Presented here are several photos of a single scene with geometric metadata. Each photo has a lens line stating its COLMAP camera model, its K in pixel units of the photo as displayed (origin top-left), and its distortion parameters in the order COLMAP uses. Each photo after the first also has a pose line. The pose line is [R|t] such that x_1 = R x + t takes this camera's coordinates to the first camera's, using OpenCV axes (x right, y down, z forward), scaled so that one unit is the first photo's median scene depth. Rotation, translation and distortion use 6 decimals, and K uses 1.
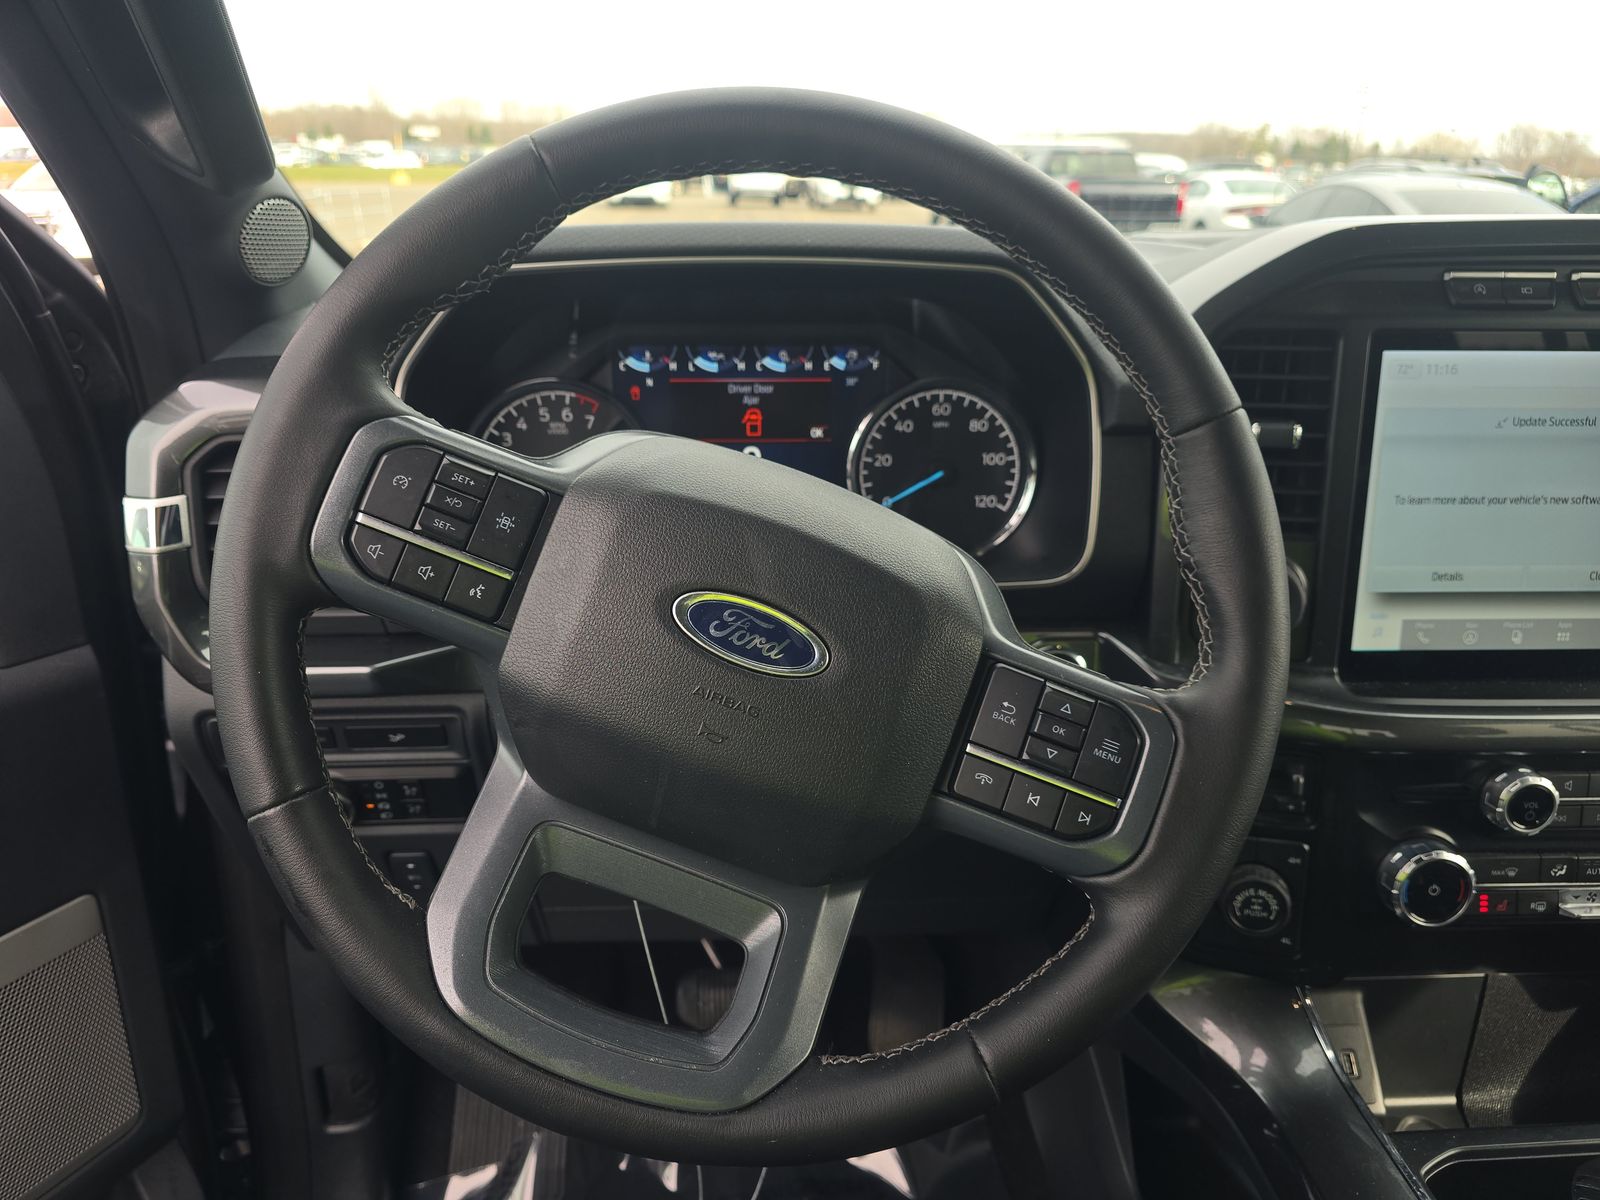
lens RADIAL K [[1077.0, 0, 800.0], [0, 1077.0, 600.0], [0, 0, 1]] dist [0.056643, -0.087278]
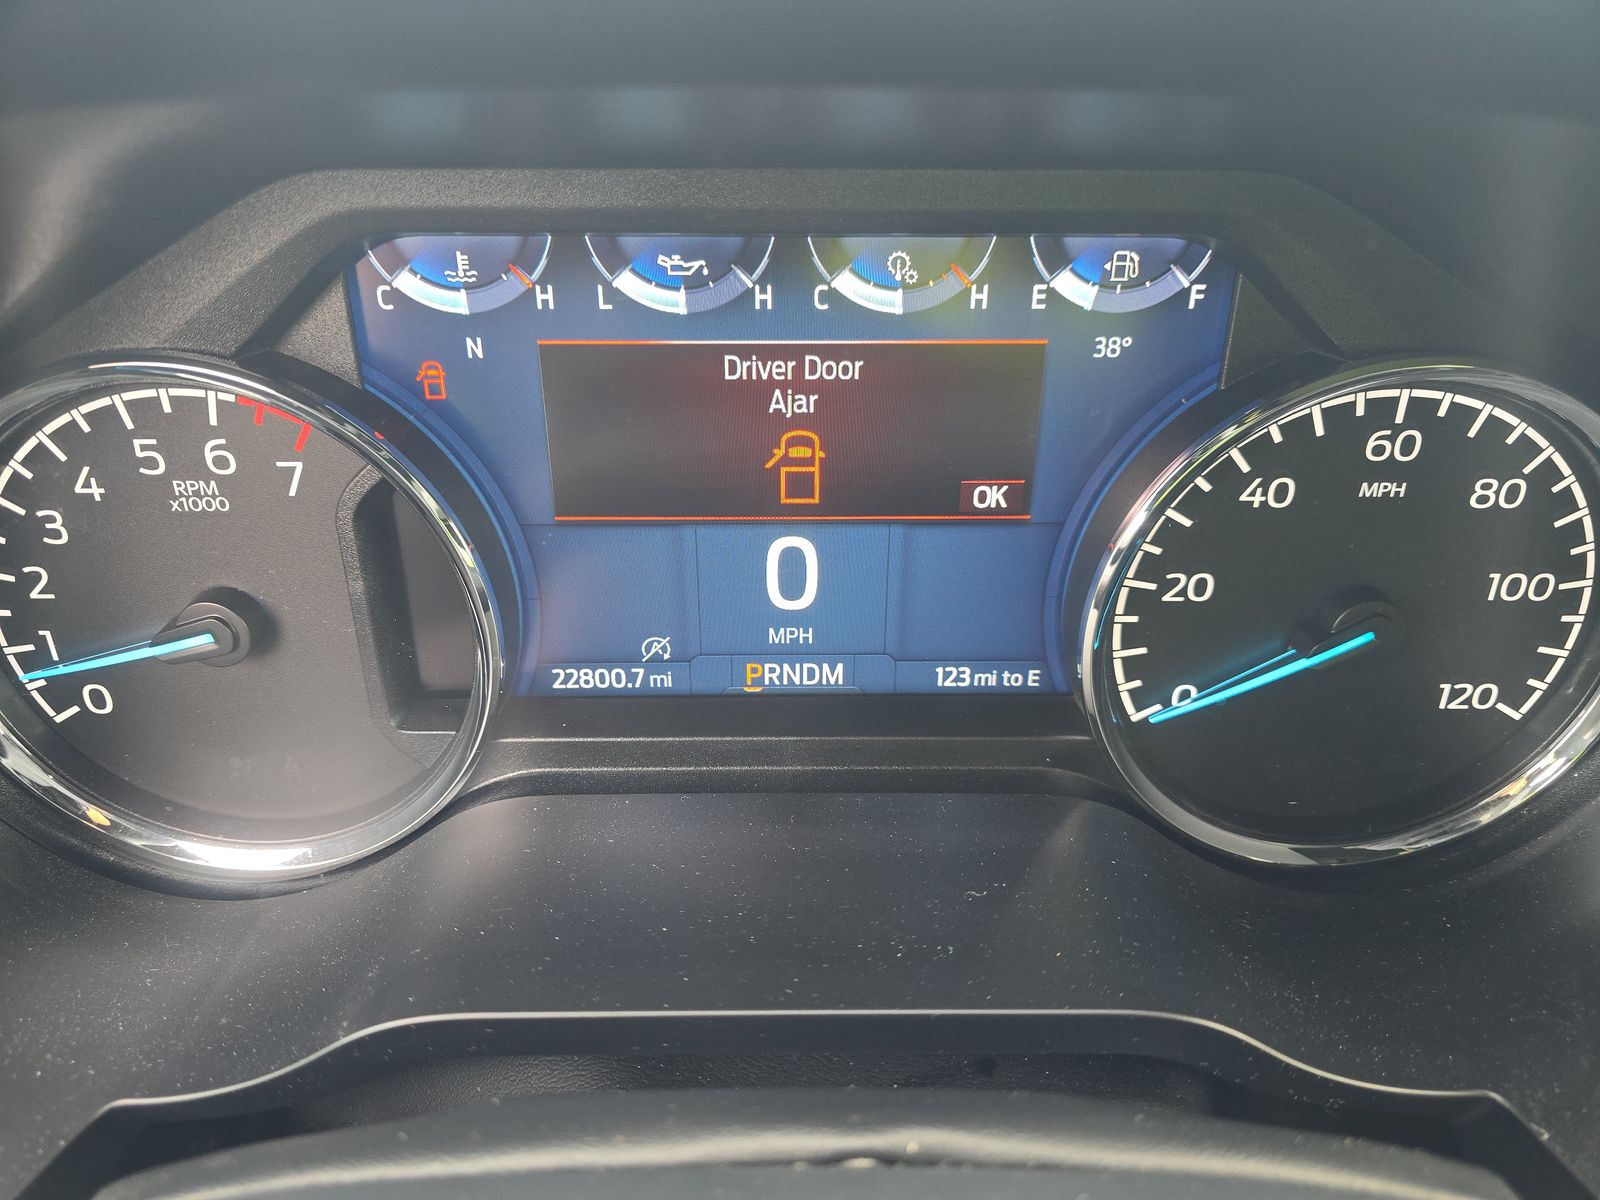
lens RADIAL K [[1056.9, 0, 801.0], [0, 1056.9, 555.7], [0, 0, 1]] dist [-0.017931, -0.000813]
pose [[0.998760, 0.024120, -0.043550, -0.028946], [-0.015212, 0.980814, 0.194349, -0.206538], [0.047402, -0.193445, 0.979965, 0.699928]]
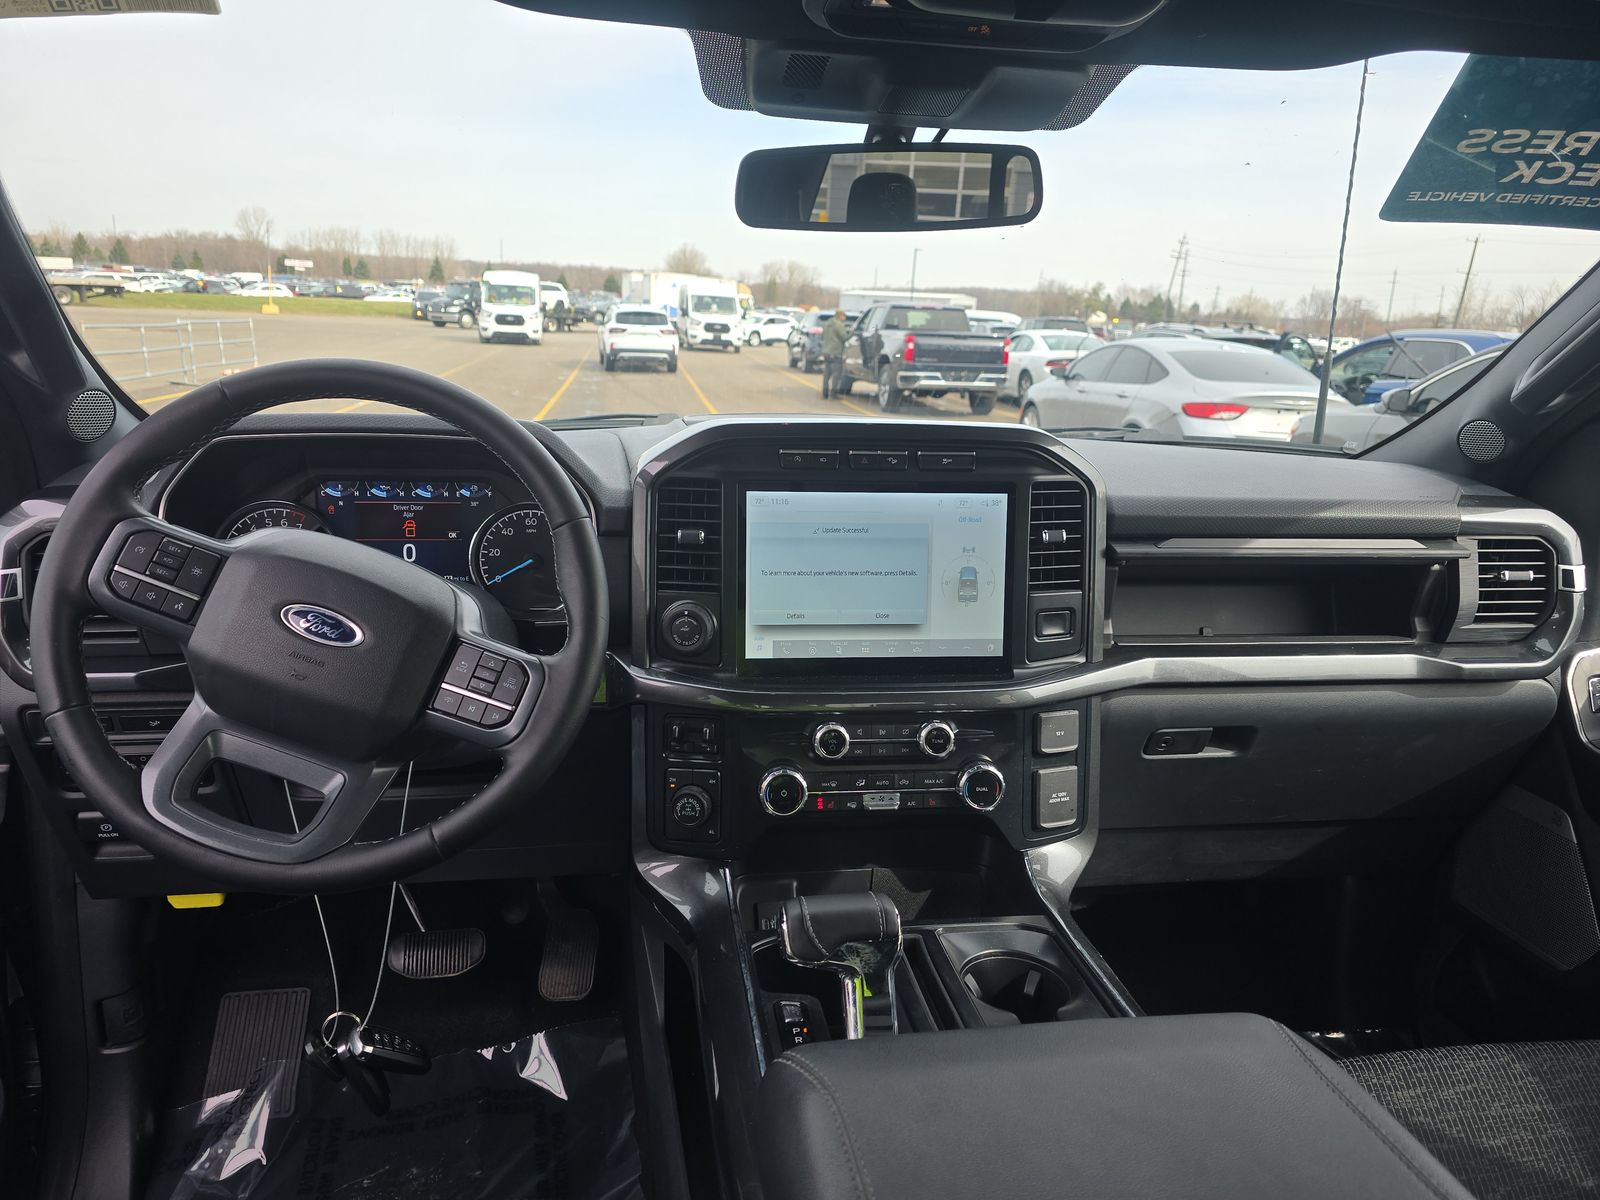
lens RADIAL K [[1054.0, 0, 800.0], [0, 1054.0, 600.0], [0, 0, 1]] dist [0.053282, -0.055462]
pose [[0.992913, -0.000745, 0.118841, 0.352045], [0.014221, 0.993540, -0.112591, 0.128732], [-0.117989, 0.113483, 0.986509, -0.619746]]
